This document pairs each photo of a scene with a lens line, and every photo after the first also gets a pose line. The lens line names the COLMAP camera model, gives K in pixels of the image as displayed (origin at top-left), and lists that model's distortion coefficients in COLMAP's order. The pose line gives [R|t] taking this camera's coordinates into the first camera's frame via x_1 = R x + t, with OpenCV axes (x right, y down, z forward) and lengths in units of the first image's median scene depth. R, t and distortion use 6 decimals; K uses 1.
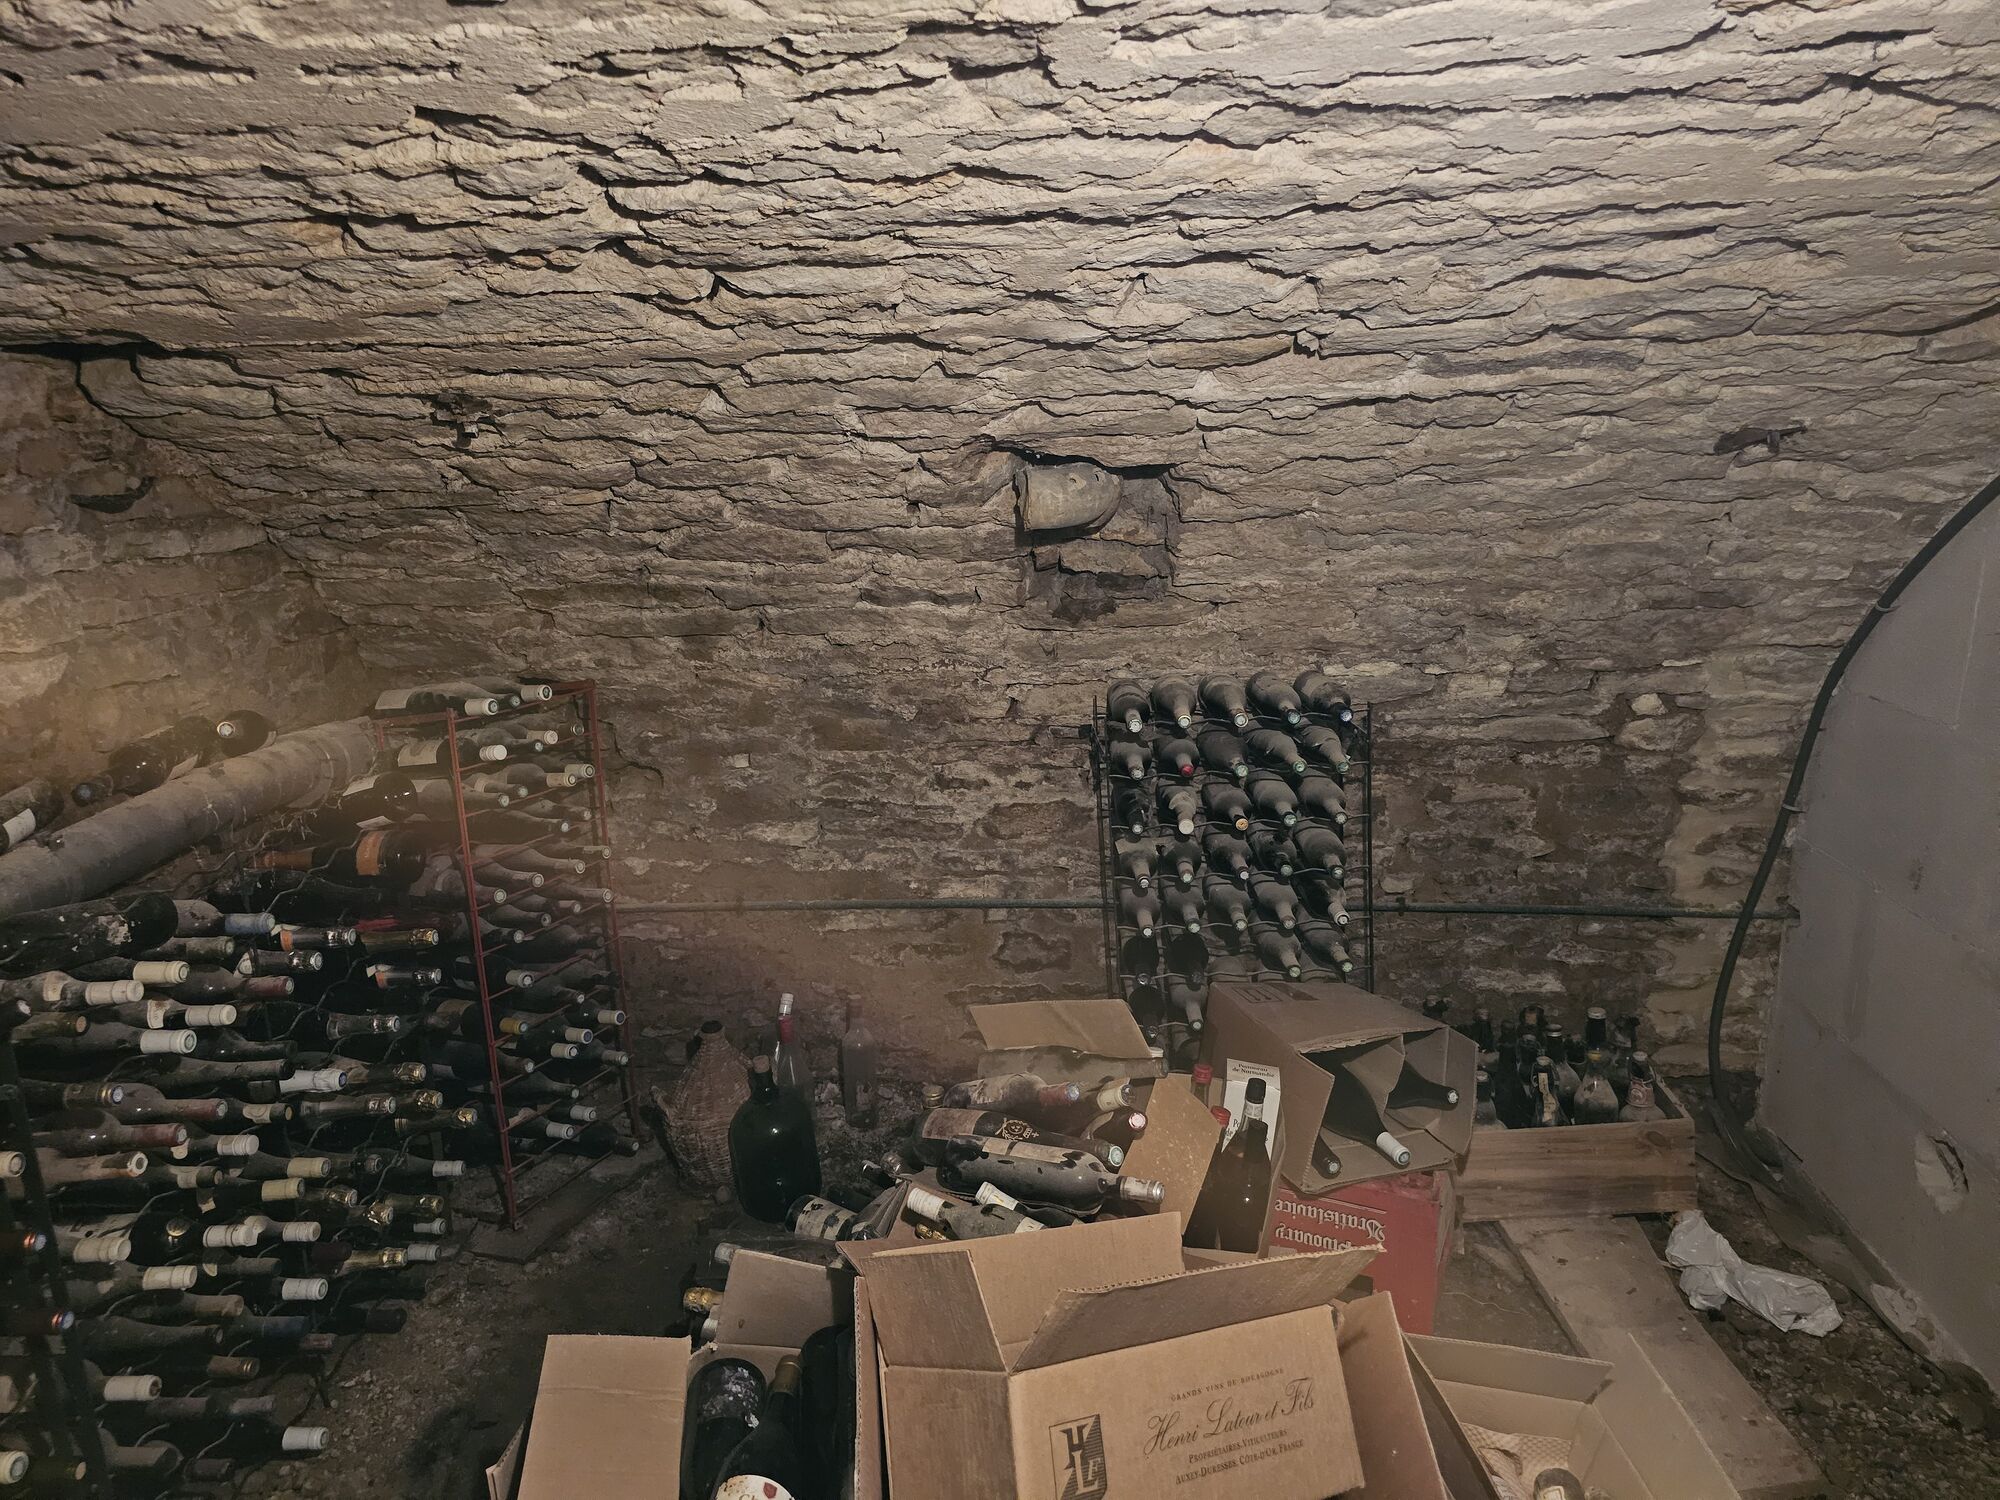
lens RADIAL K [[1336.7, 0, 998.0], [0, 1336.7, 748.9], [0, 0, 1]] dist [0.010719, -0.019932]
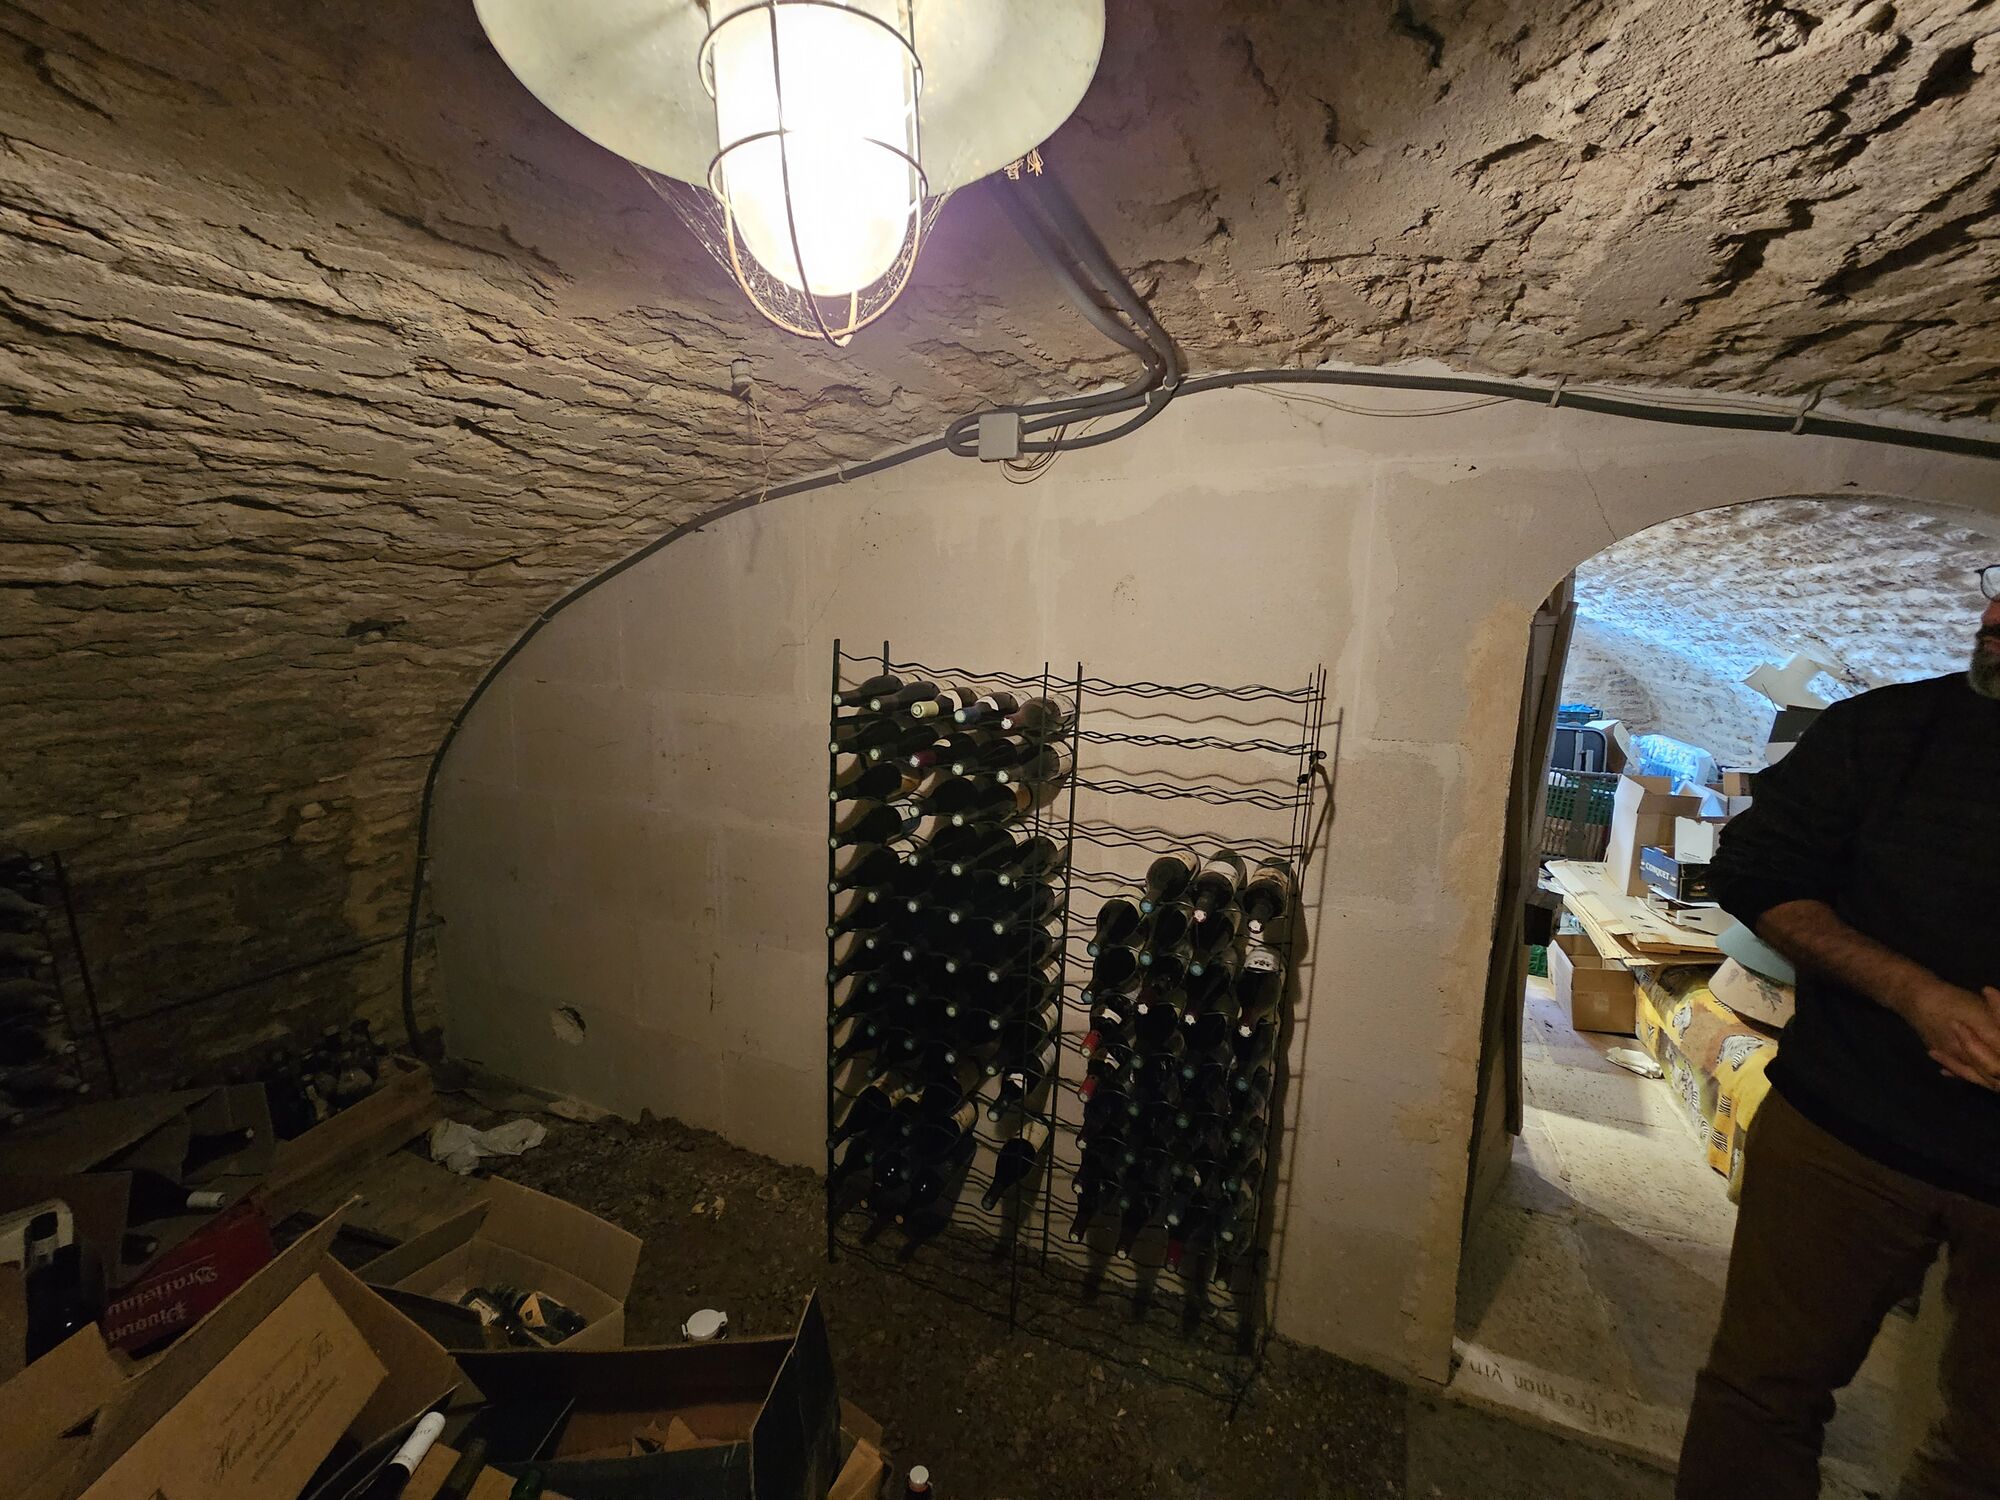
lens RADIAL K [[799.9, 0, 999.8], [0, 799.9, 758.0], [0, 0, 1]] dist [0.001386, -0.000260]
pose [[0.307854, -0.131428, 0.942312, -0.108966], [0.208219, 0.975711, 0.068061, 0.008508], [-0.928370, 0.175255, 0.327743, 0.027410]]
